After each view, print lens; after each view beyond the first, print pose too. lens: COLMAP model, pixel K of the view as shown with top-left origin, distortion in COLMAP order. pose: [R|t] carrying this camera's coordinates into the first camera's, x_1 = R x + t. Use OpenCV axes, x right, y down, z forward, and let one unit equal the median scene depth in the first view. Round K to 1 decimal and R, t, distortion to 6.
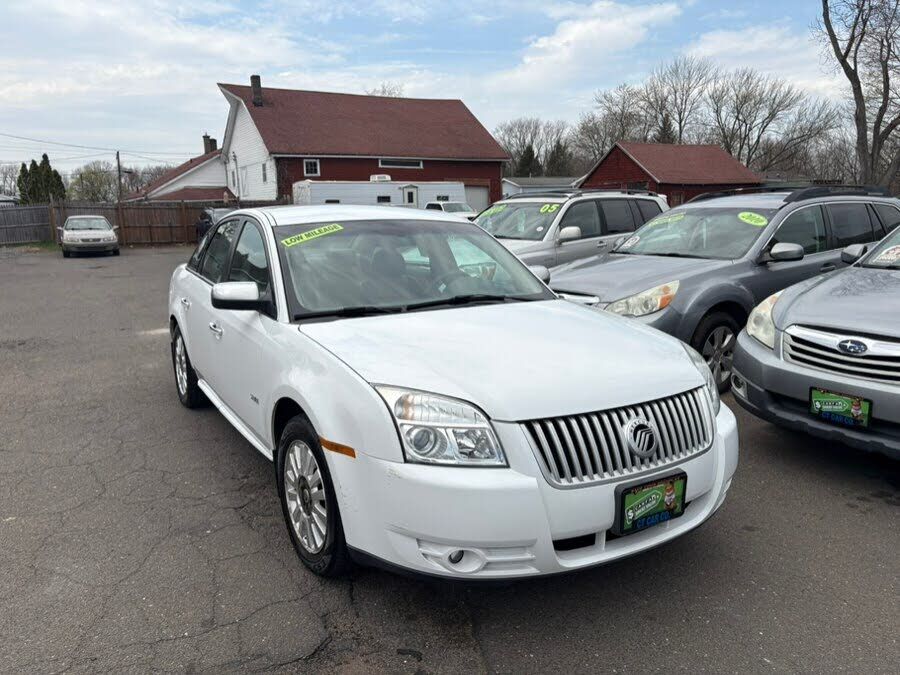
lens RADIAL K [[715.2, 0, 451.3], [0, 715.2, 340.0], [0, 0, 1]] dist [0.057357, -0.002883]
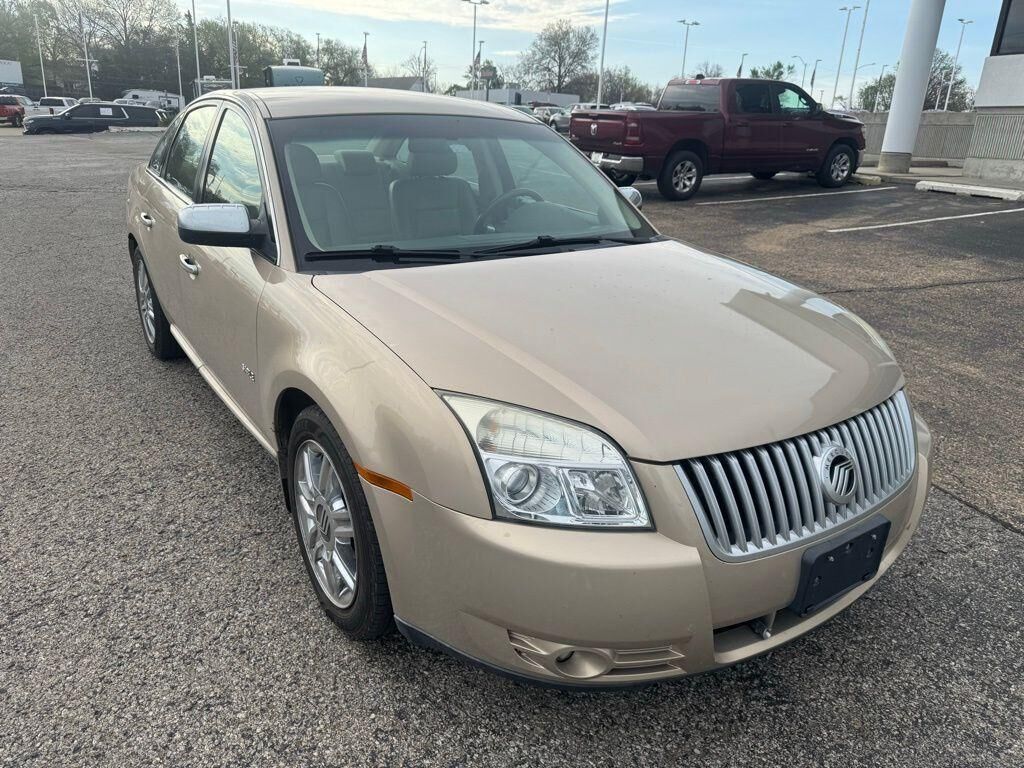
lens RADIAL K [[813.7, 0, 510.4], [0, 813.7, 380.4], [0, 0, 1]] dist [0.057357, -0.002883]
pose [[0.998510, 0.014032, 0.052727, -0.085580], [-0.021958, 0.987997, 0.152907, -0.063156], [-0.049949, -0.153837, 0.986833, 0.272833]]
